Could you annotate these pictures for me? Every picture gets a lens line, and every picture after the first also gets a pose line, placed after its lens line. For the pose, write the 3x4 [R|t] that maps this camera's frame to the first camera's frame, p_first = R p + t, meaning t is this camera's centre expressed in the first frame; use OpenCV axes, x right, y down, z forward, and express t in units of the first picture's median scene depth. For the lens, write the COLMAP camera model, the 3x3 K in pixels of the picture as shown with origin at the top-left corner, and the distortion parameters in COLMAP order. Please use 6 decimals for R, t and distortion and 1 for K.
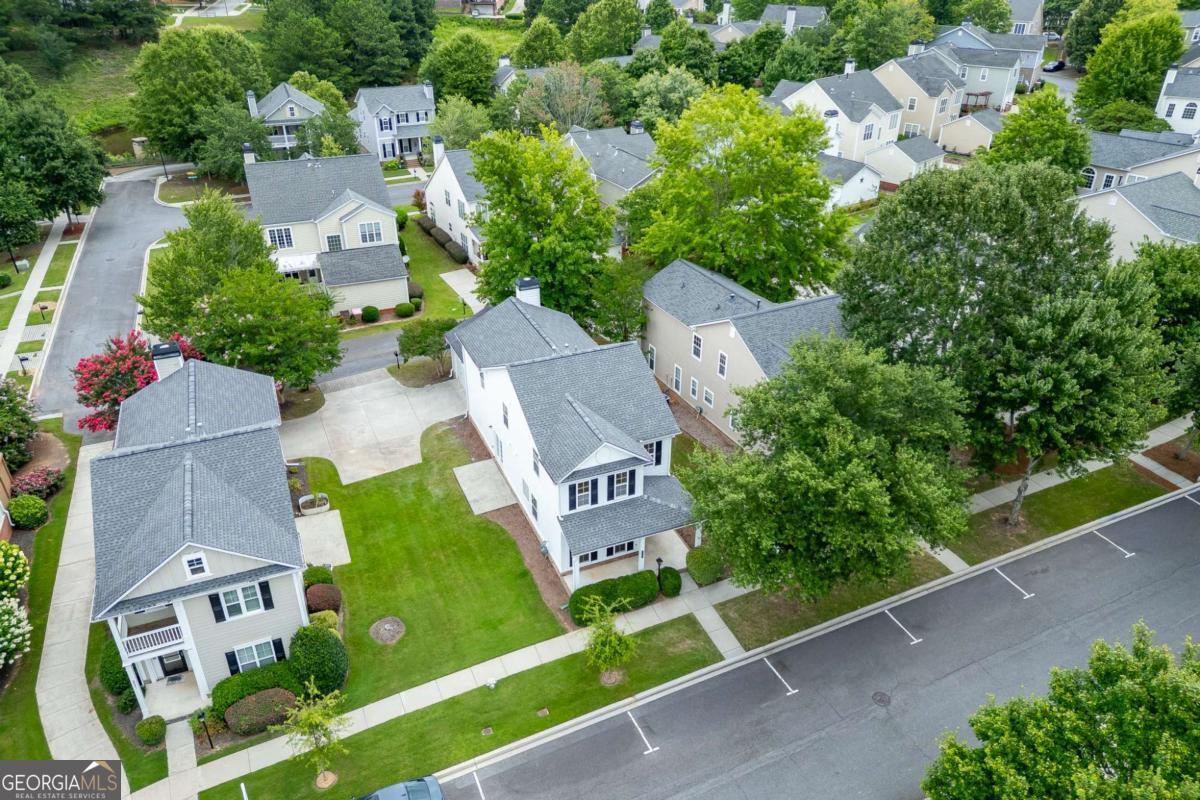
lens RADIAL K [[823.4, 0, 602.4], [0, 823.4, 398.3], [0, 0, 1]] dist [0.050324, -0.034038]
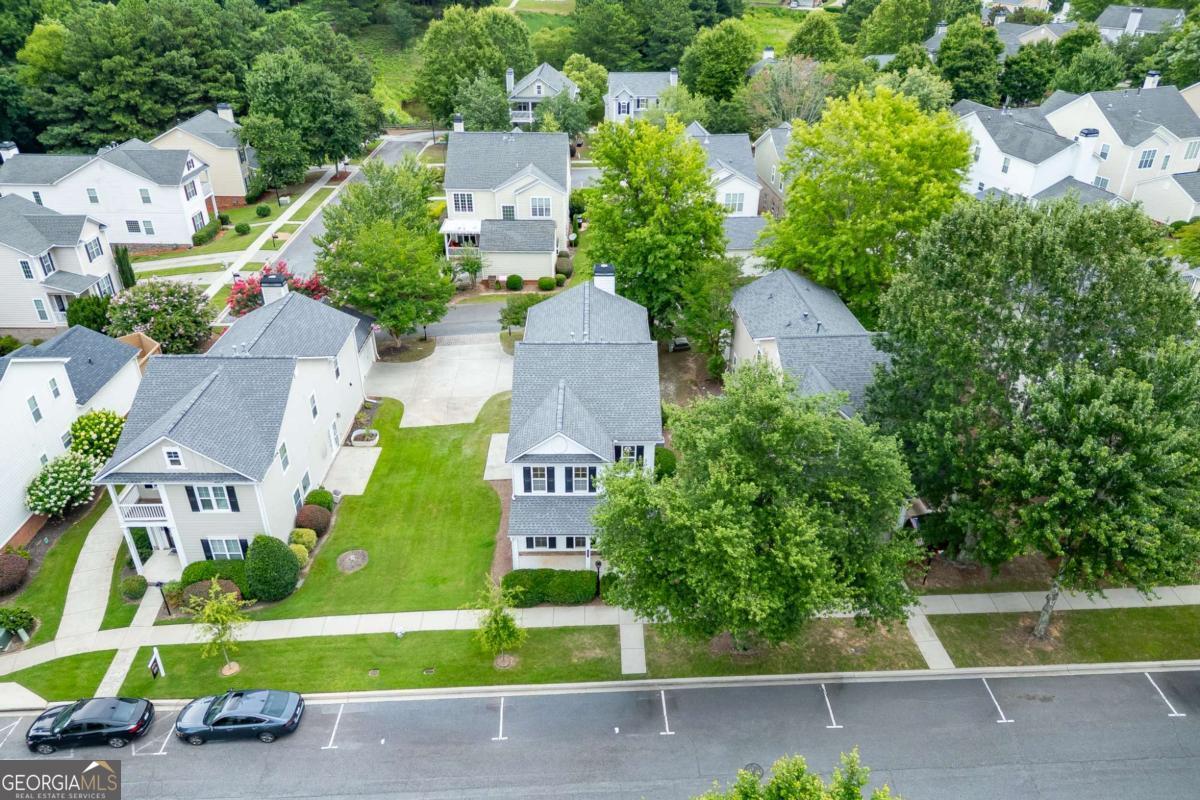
lens RADIAL K [[823.4, 0, 602.2], [0, 823.4, 402.1], [0, 0, 1]] dist [0.050324, -0.034038]
pose [[0.924830, 0.194715, -0.326765, 0.275229], [-0.190979, 0.980616, 0.043815, -0.026344], [0.328963, 0.021884, 0.944089, 0.060090]]
